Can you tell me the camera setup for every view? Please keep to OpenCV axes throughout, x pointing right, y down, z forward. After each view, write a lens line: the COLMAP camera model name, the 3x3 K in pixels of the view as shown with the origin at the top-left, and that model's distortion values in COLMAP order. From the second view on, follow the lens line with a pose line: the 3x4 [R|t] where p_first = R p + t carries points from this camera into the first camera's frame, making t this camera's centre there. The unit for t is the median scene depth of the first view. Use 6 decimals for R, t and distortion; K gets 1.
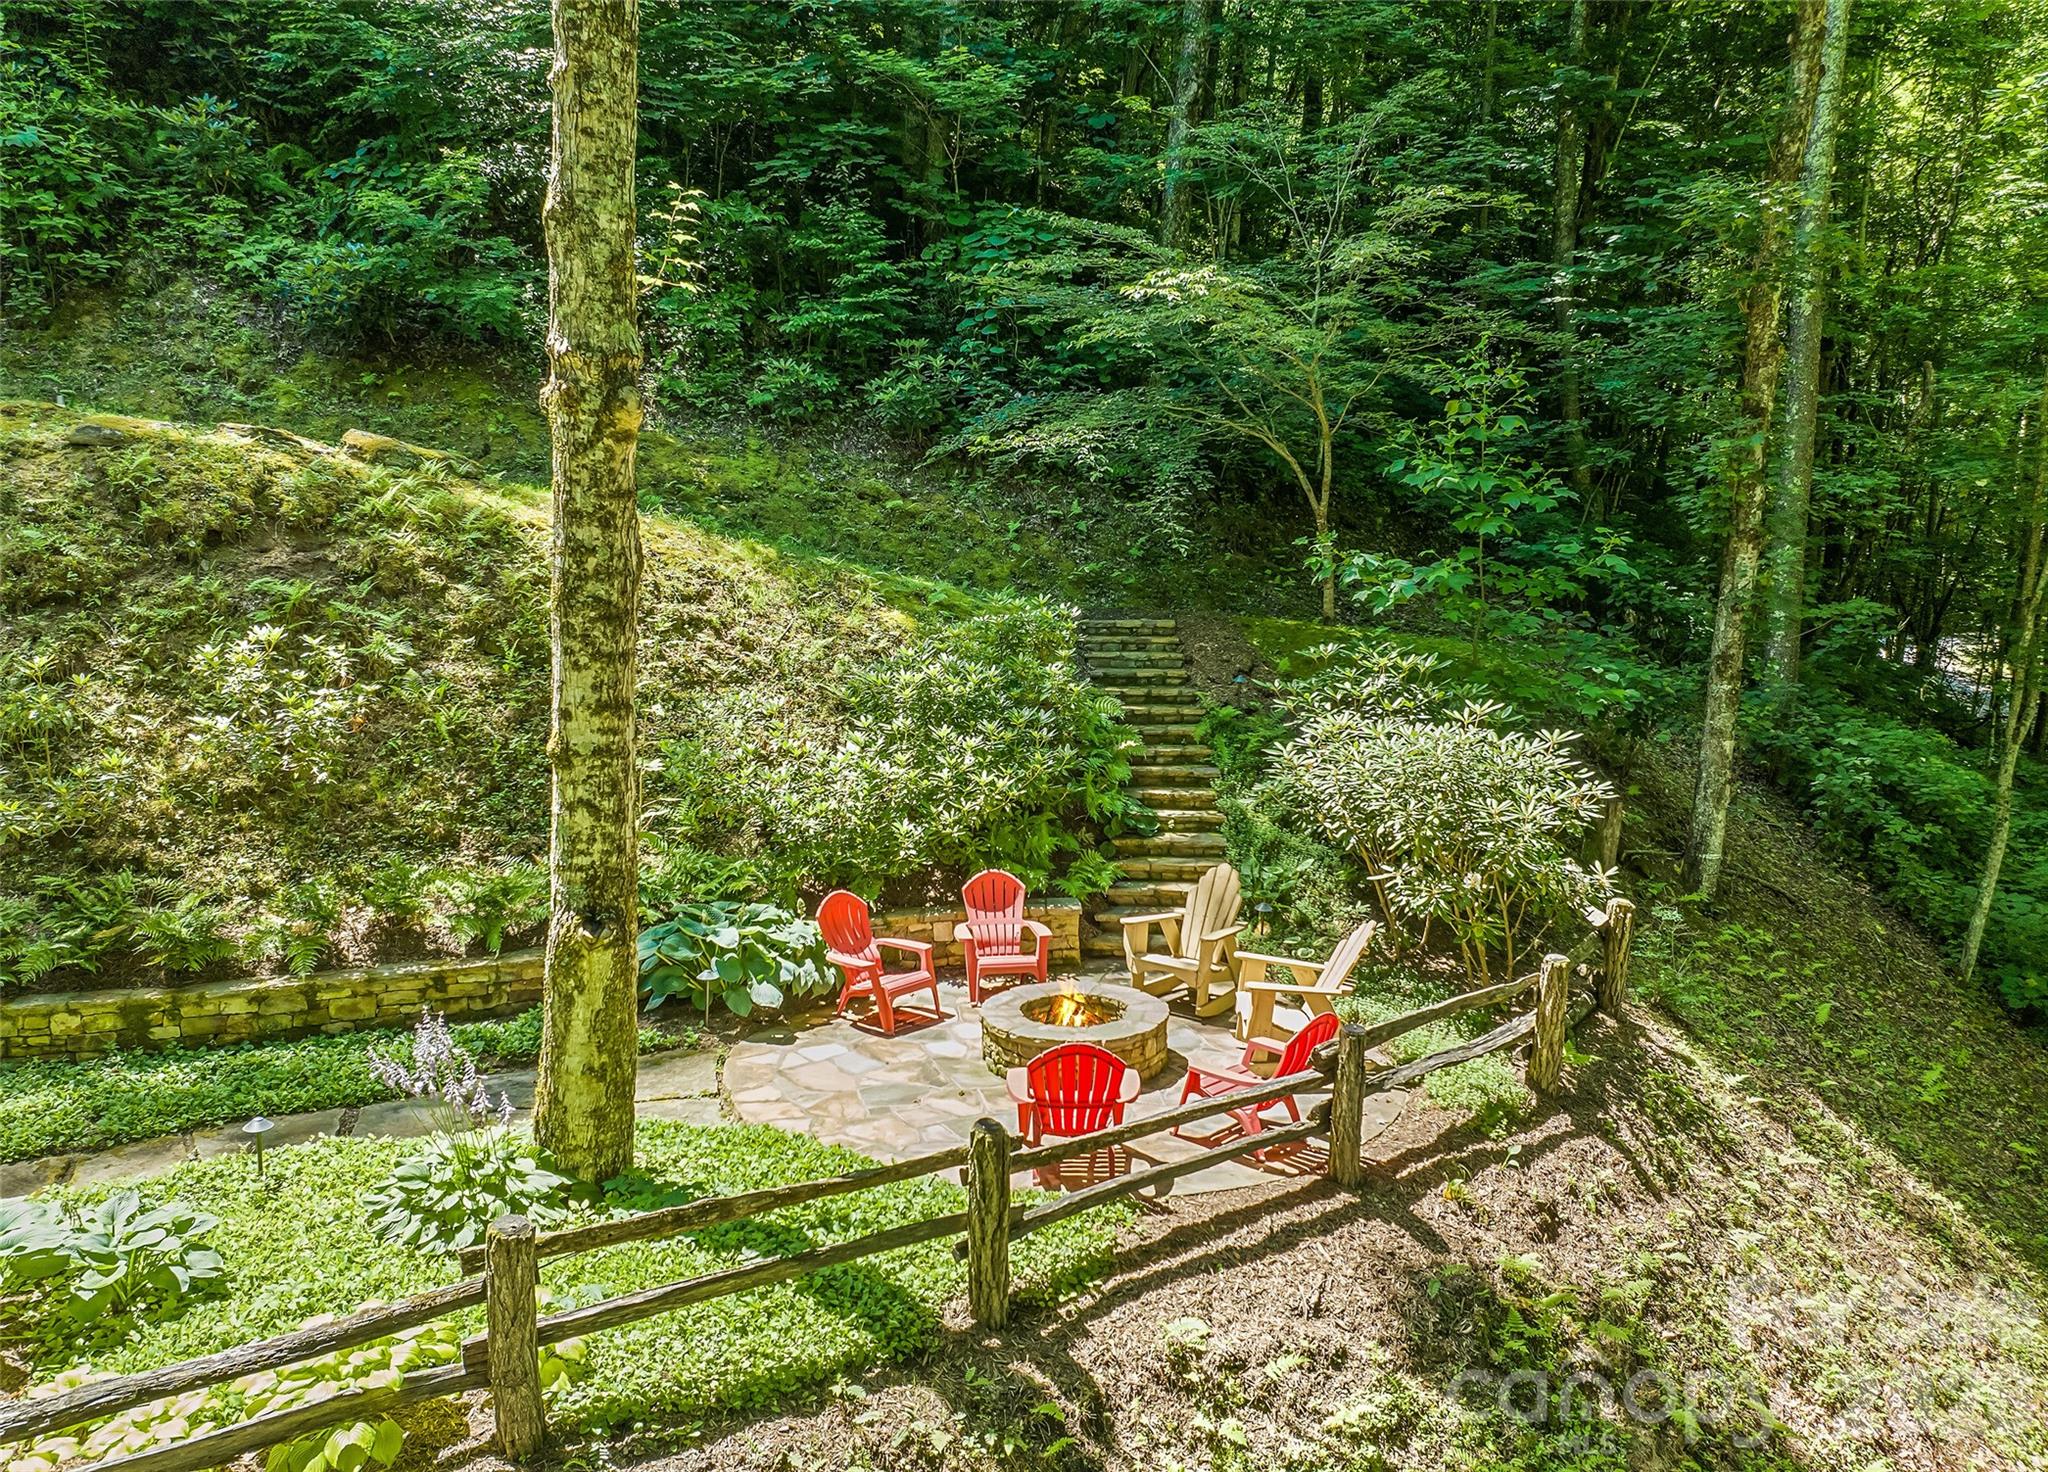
lens RADIAL K [[1439.7, 0, 1035.9], [0, 1439.7, 739.1], [0, 0, 1]] dist [-0.038137, 0.007595]
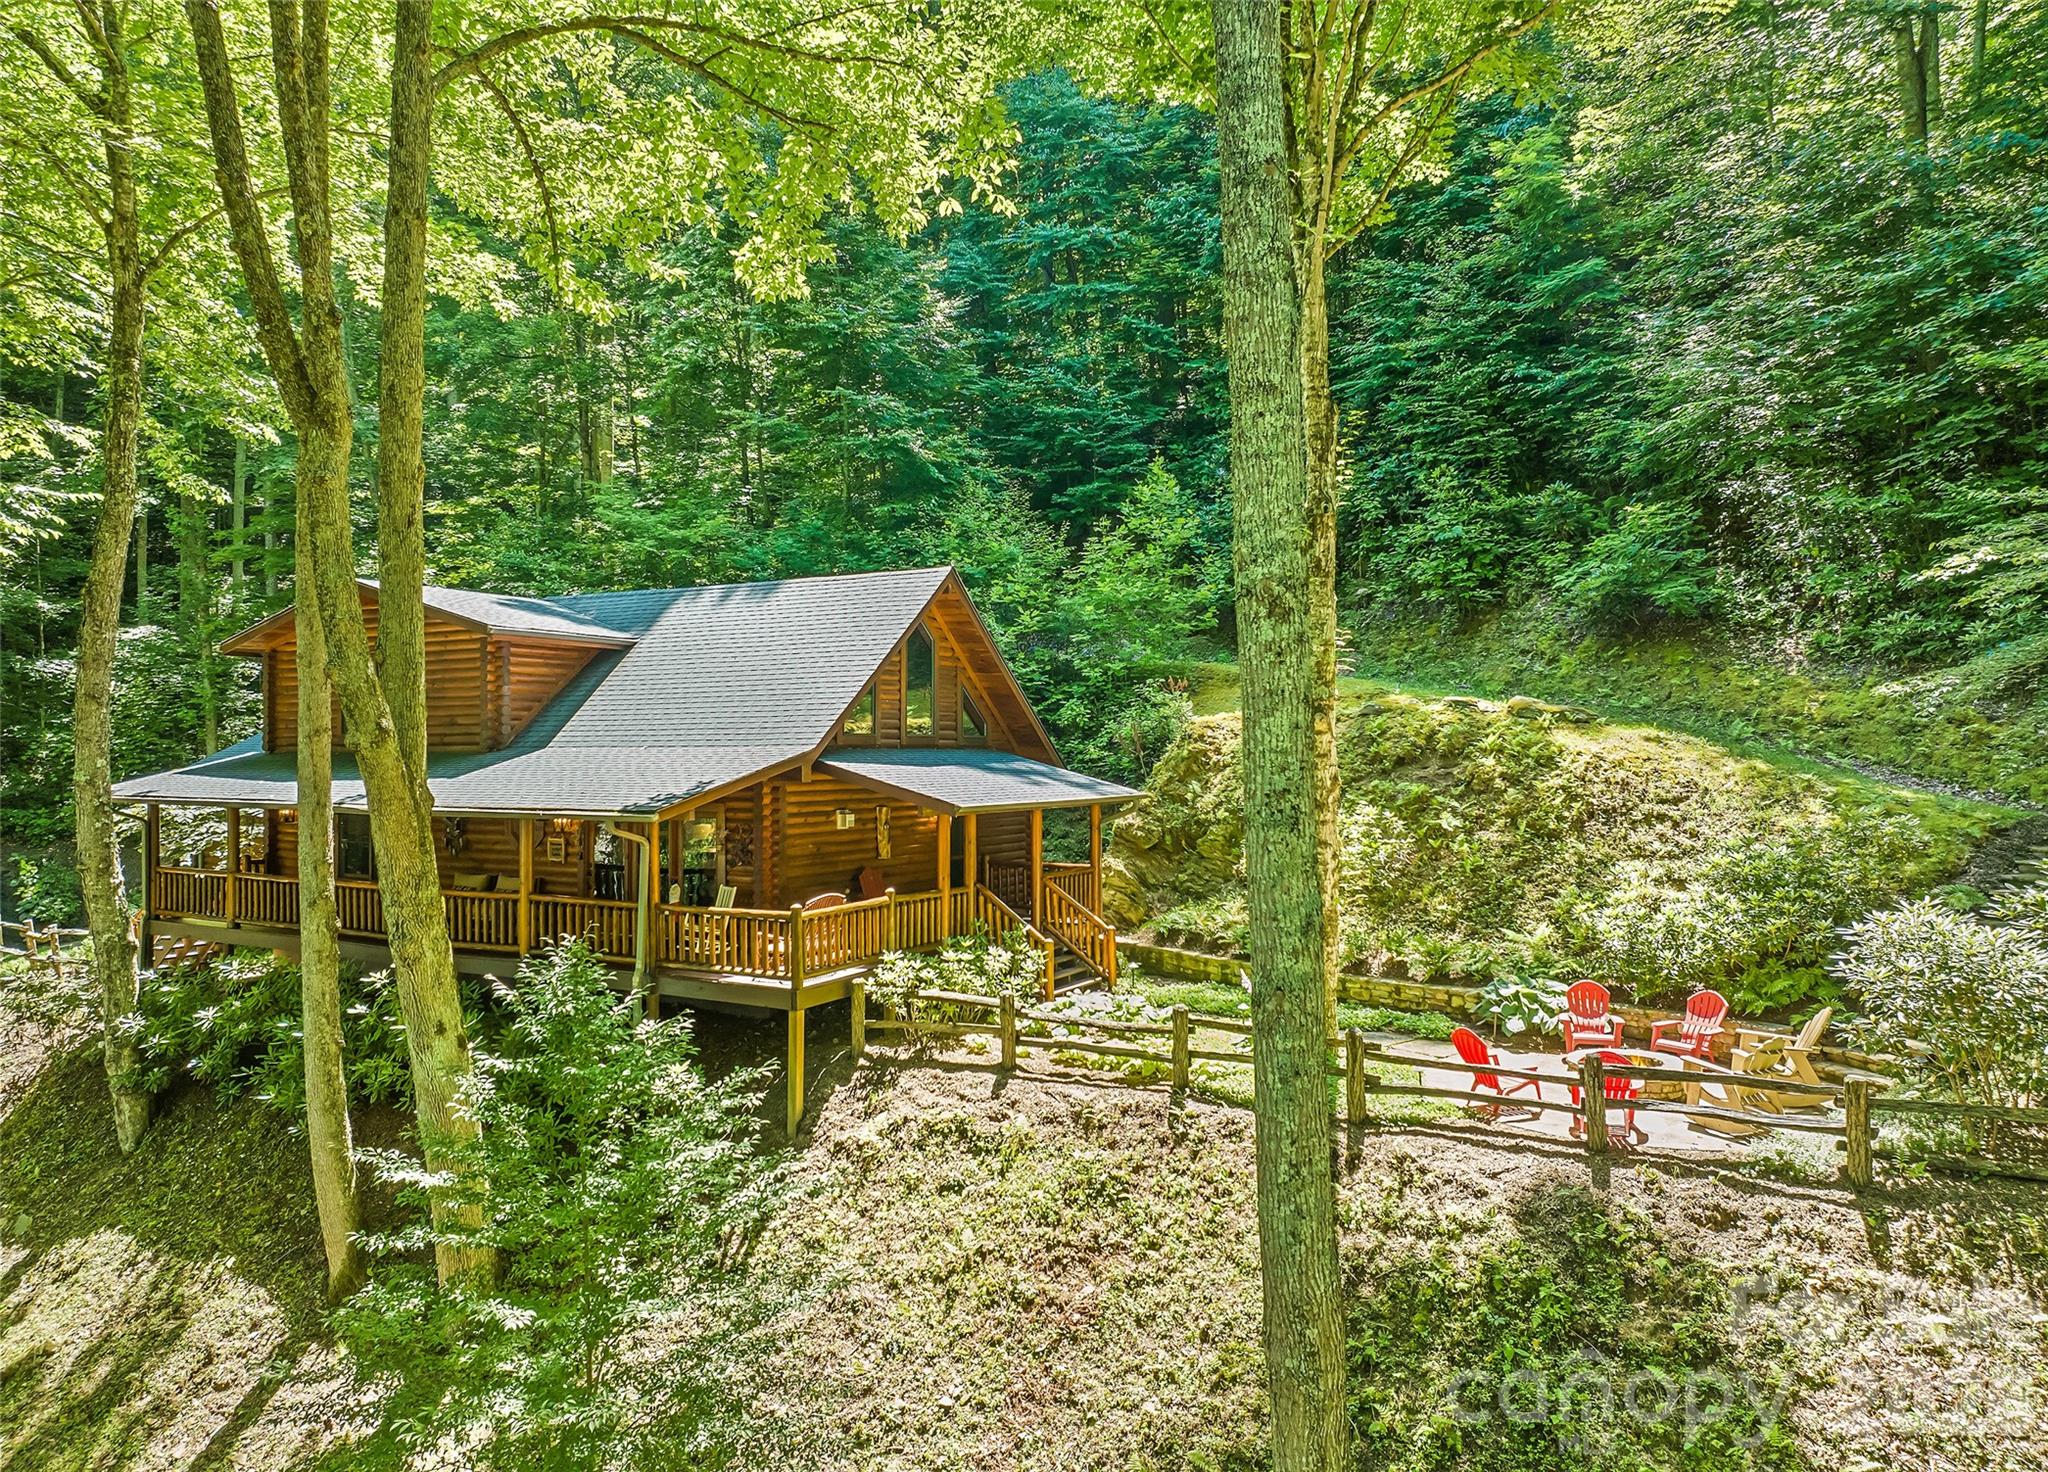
lens RADIAL K [[1439.7, 0, 1035.9], [0, 1439.7, 739.1], [0, 0, 1]] dist [-0.038137, 0.007595]
pose [[0.401989, -0.007063, -0.915617, 1.031730], [-0.112973, 0.991947, -0.057251, -0.002731], [0.908648, 0.126455, 0.397954, -0.241956]]
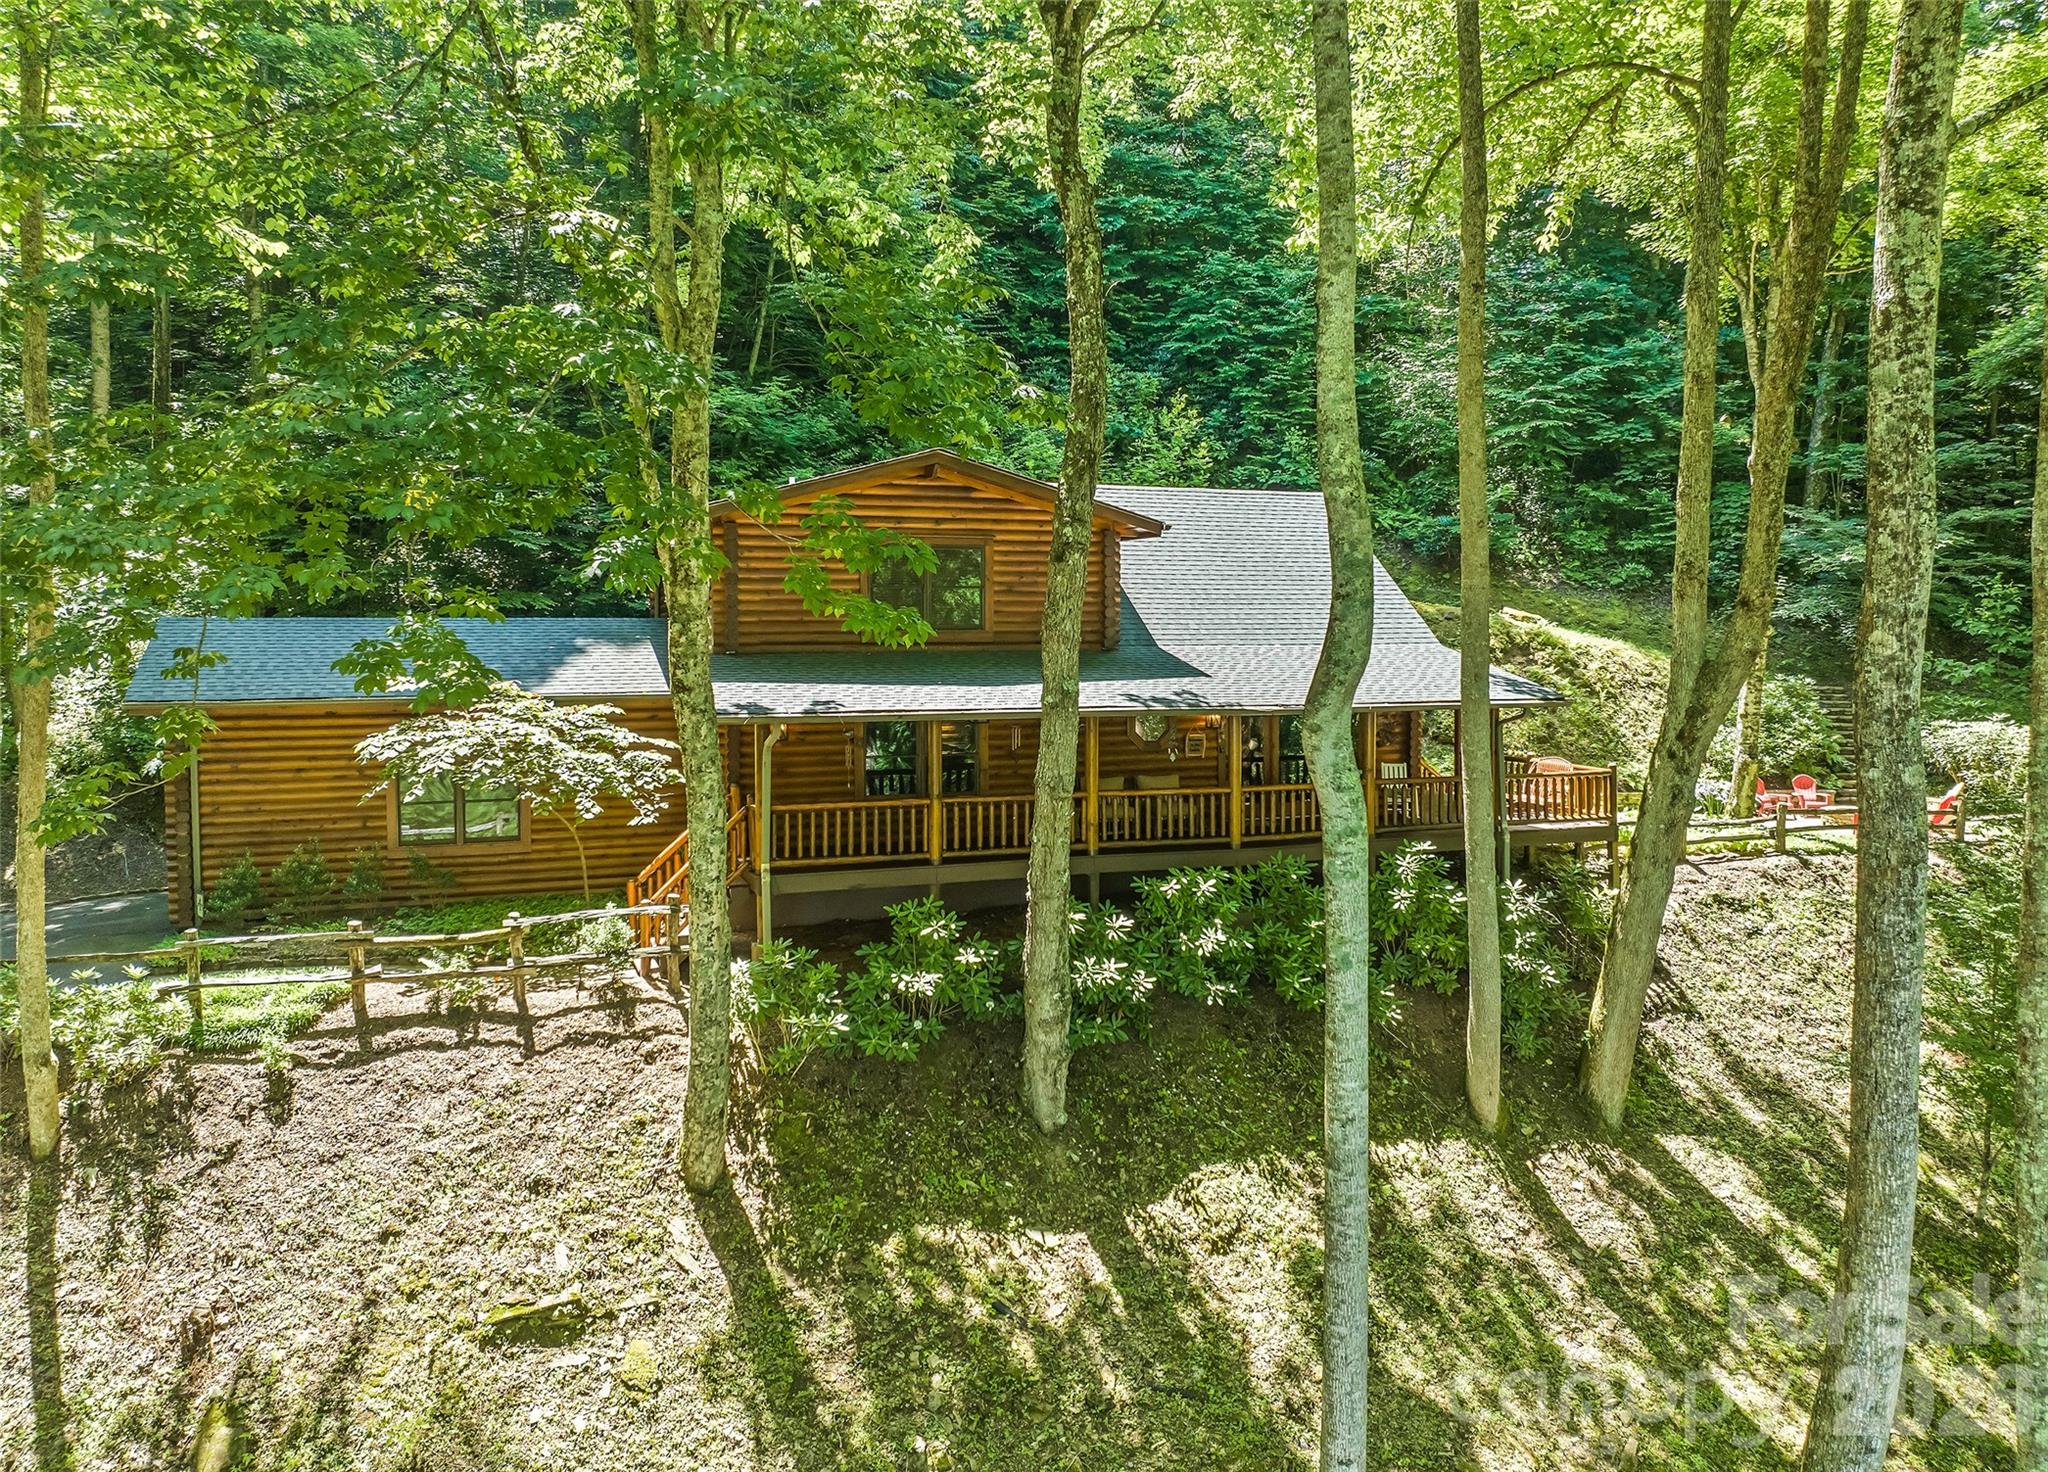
lens RADIAL K [[1439.7, 0, 1035.9], [0, 1439.7, 739.1], [0, 0, 1]] dist [-0.038137, 0.007595]
pose [[0.959236, 0.021300, -0.281803, -0.682504], [-0.035420, 0.998354, -0.045105, 0.201719], [0.280379, 0.053248, 0.958411, -2.070424]]
